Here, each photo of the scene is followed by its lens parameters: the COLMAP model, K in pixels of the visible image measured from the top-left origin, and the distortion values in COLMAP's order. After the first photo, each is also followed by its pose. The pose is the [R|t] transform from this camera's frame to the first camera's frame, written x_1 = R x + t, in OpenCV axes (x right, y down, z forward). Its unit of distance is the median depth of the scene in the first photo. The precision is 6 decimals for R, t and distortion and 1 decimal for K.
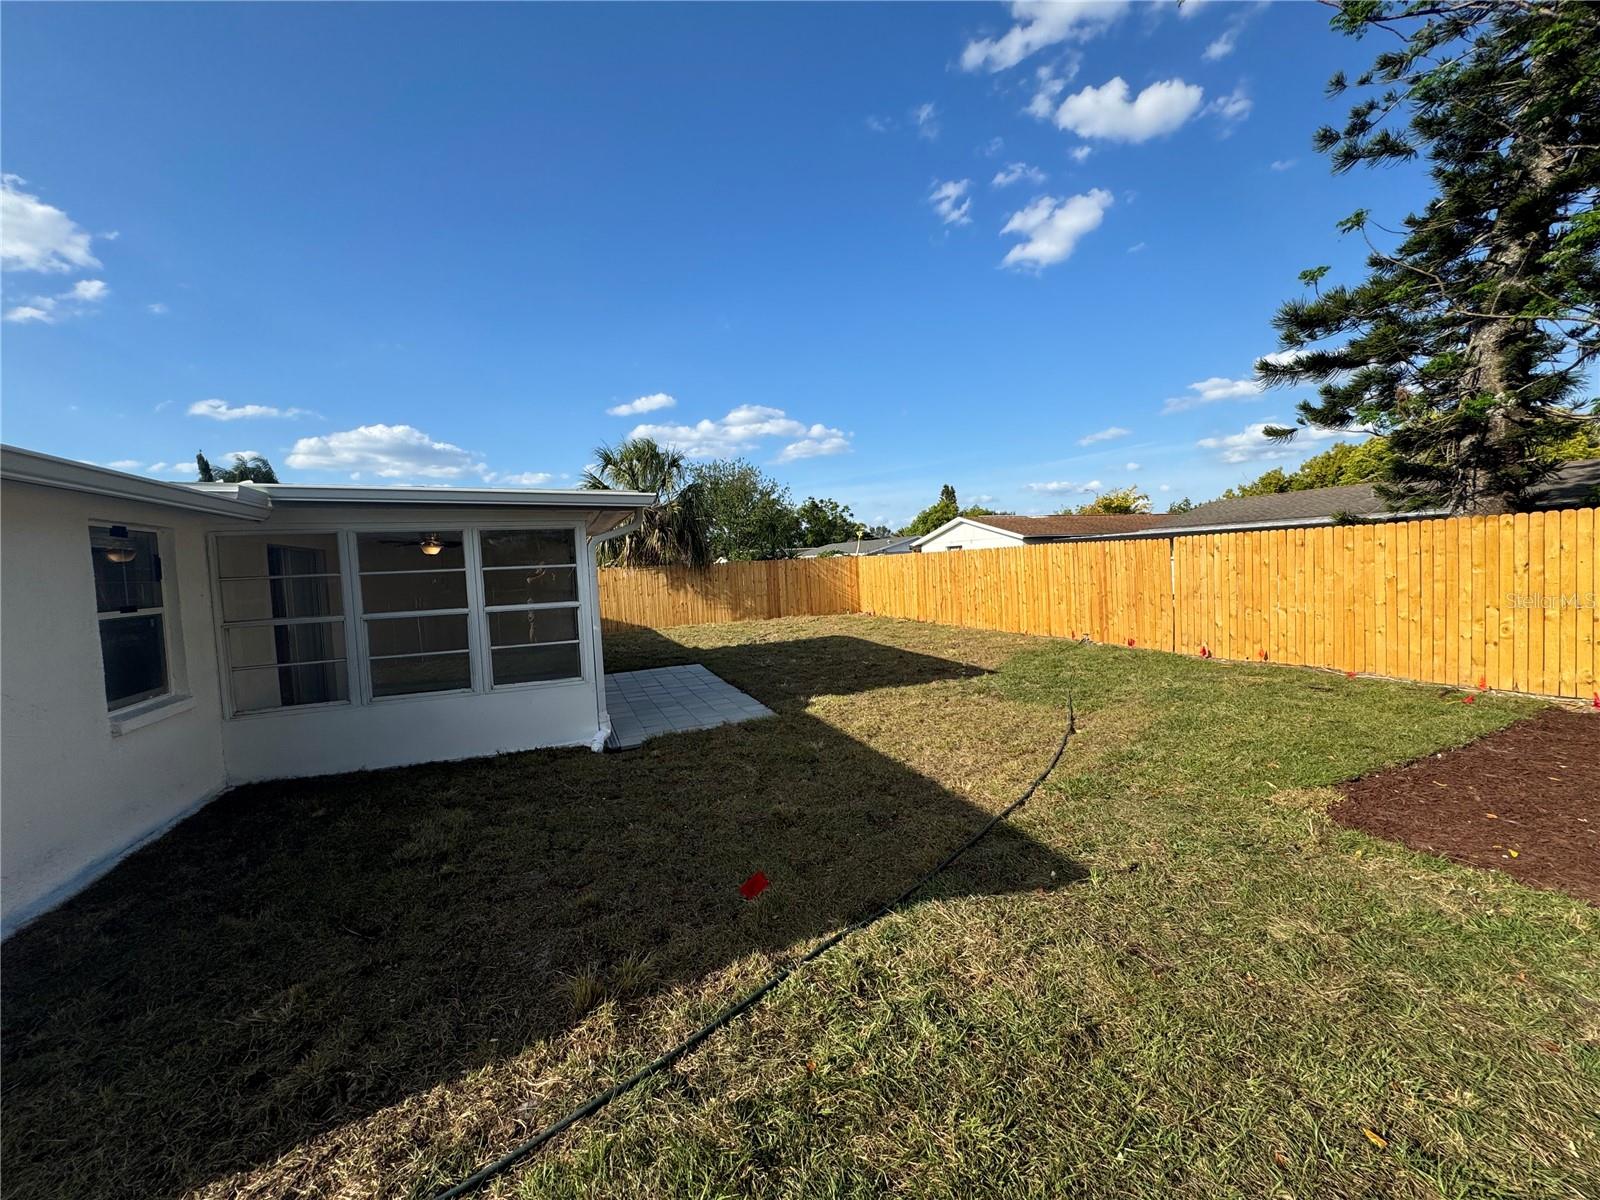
lens RADIAL K [[637.1, 0, 803.9], [0, 637.1, 597.8], [0, 0, 1]] dist [-0.000529, 0.000168]
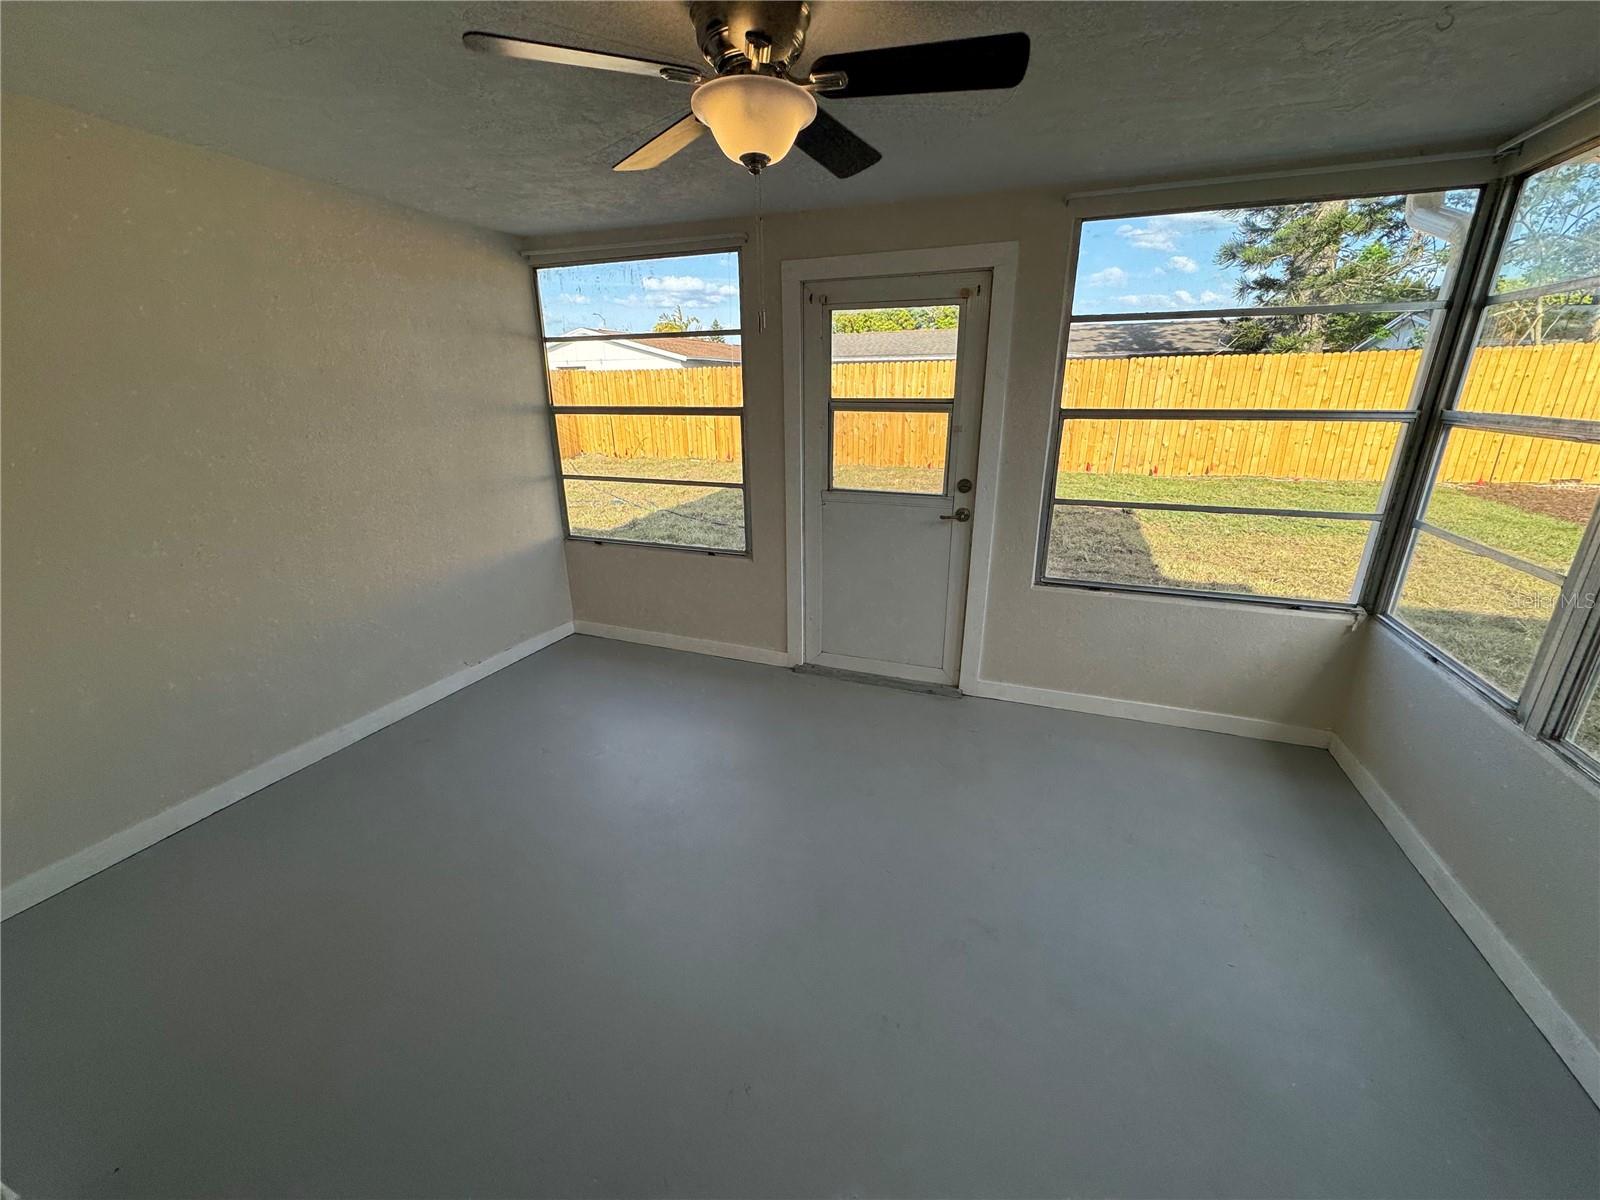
lens RADIAL K [[637.1, 0, 803.9], [0, 637.1, 597.8], [0, 0, 1]] dist [-0.000529, 0.000168]
pose [[0.677150, -0.204540, 0.706846, -0.449976], [0.023801, 0.966176, 0.256781, 0.000214], [-0.735460, -0.157056, 0.659115, 0.524186]]
